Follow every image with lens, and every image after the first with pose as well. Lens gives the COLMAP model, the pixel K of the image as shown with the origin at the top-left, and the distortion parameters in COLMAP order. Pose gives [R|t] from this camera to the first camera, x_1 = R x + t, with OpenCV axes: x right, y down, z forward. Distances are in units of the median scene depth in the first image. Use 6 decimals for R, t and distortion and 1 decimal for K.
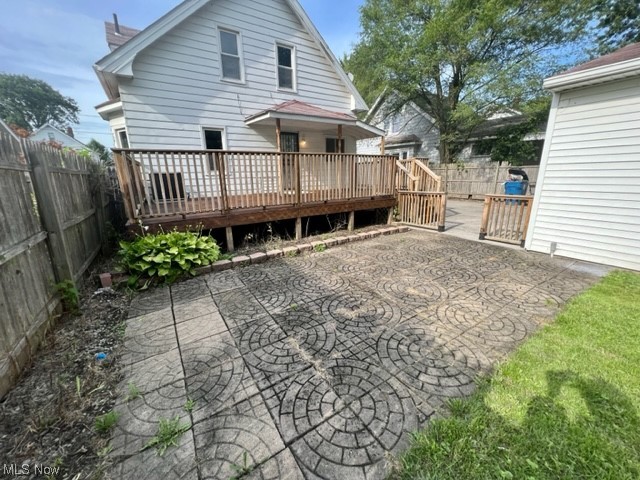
lens RADIAL K [[257.0, 0, 320.0], [0, 257.0, 240.0], [0, 0, 1]] dist [-0.001304, -0.000068]
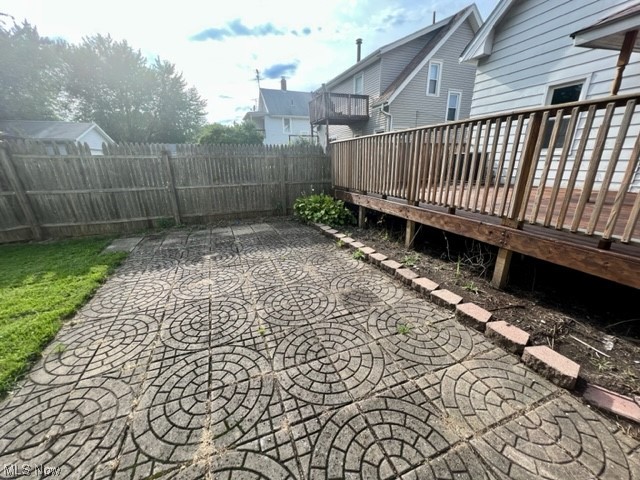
lens RADIAL K [[257.0, 0, 320.0], [0, 257.0, 240.0], [0, 0, 1]] dist [-0.001304, -0.000068]
pose [[-0.193681, 0.317168, -0.928382, 0.504147], [-0.224839, 0.906764, 0.356689, -0.181114], [0.954953, 0.277820, -0.104311, 0.644489]]
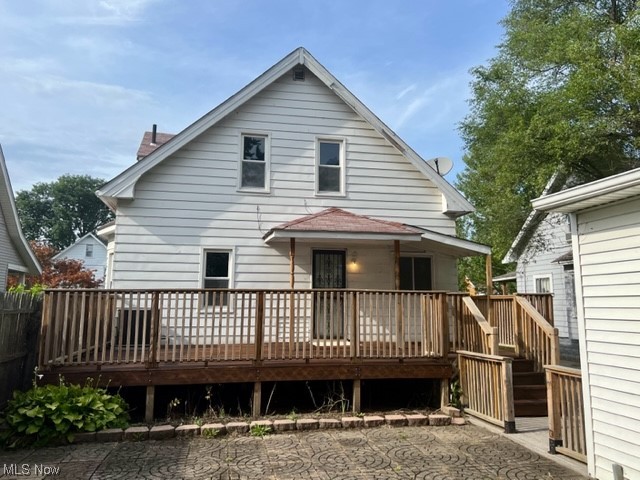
lens RADIAL K [[505.2, 0, 315.1], [0, 505.2, 228.5], [0, 0, 1]] dist [0.081249, -0.106775]
pose [[0.929364, -0.030963, -0.367865, 0.424475], [-0.115076, 0.922529, -0.368373, 0.012165], [0.350772, 0.384685, 0.853802, -0.183316]]
